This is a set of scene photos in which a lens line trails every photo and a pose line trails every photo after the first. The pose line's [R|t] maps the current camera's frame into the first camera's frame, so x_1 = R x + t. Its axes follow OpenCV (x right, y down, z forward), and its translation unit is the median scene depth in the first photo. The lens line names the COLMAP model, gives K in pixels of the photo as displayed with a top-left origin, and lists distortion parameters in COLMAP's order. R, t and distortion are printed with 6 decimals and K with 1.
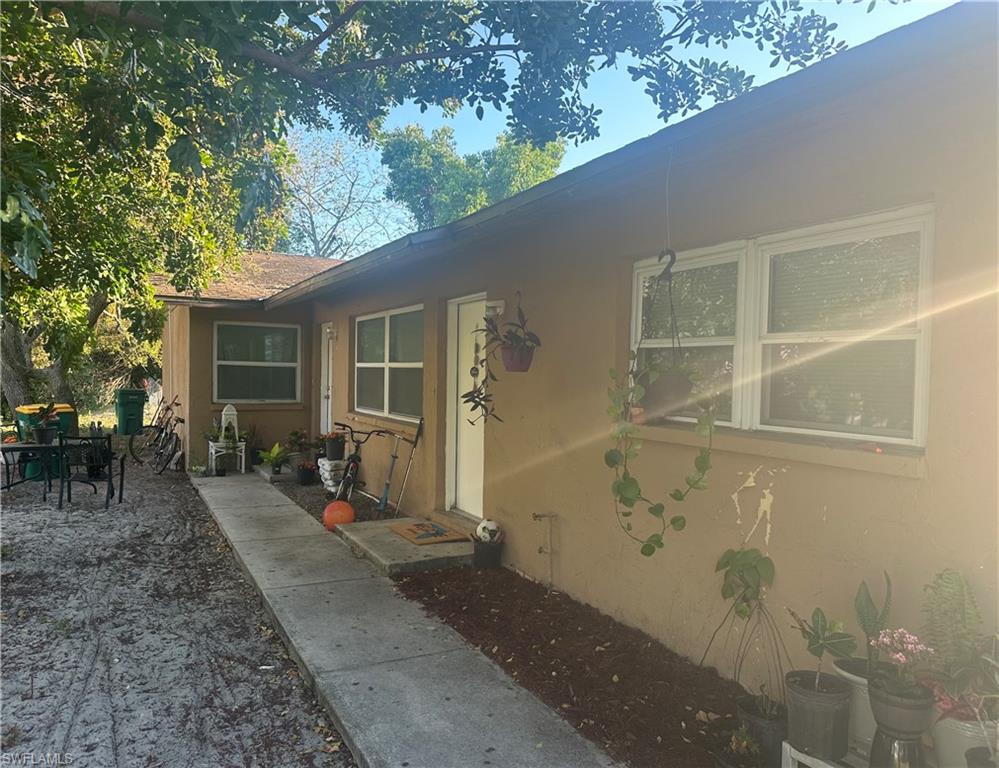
lens RADIAL K [[740.8, 0, 498.0], [0, 740.8, 385.8], [0, 0, 1]] dist [0.004303, 0.000848]
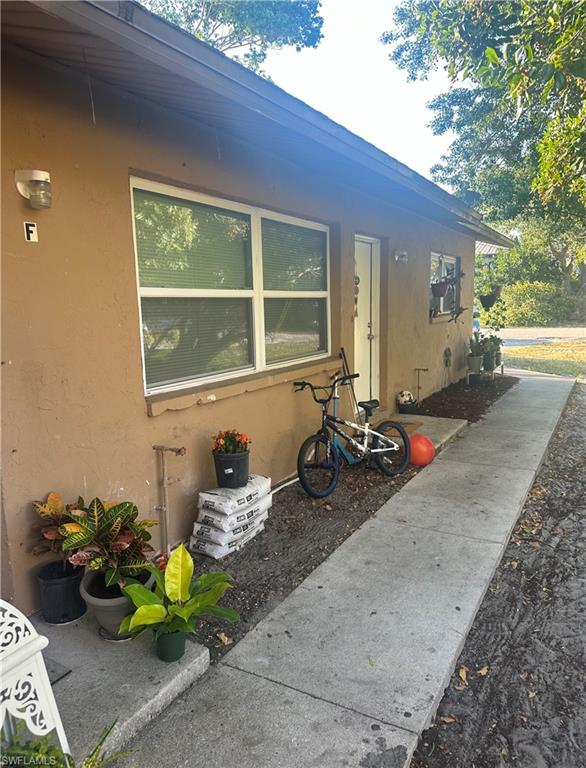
lens RADIAL K [[569.5, 0, 292.4], [0, 569.5, 383.9], [0, 0, 1]] dist [0.004303, 0.000848]
pose [[-0.557764, -0.147388, 0.816808, -0.839759], [0.012524, 0.982500, 0.185839, -0.061068], [-0.829905, 0.113884, -0.546158, 1.786257]]
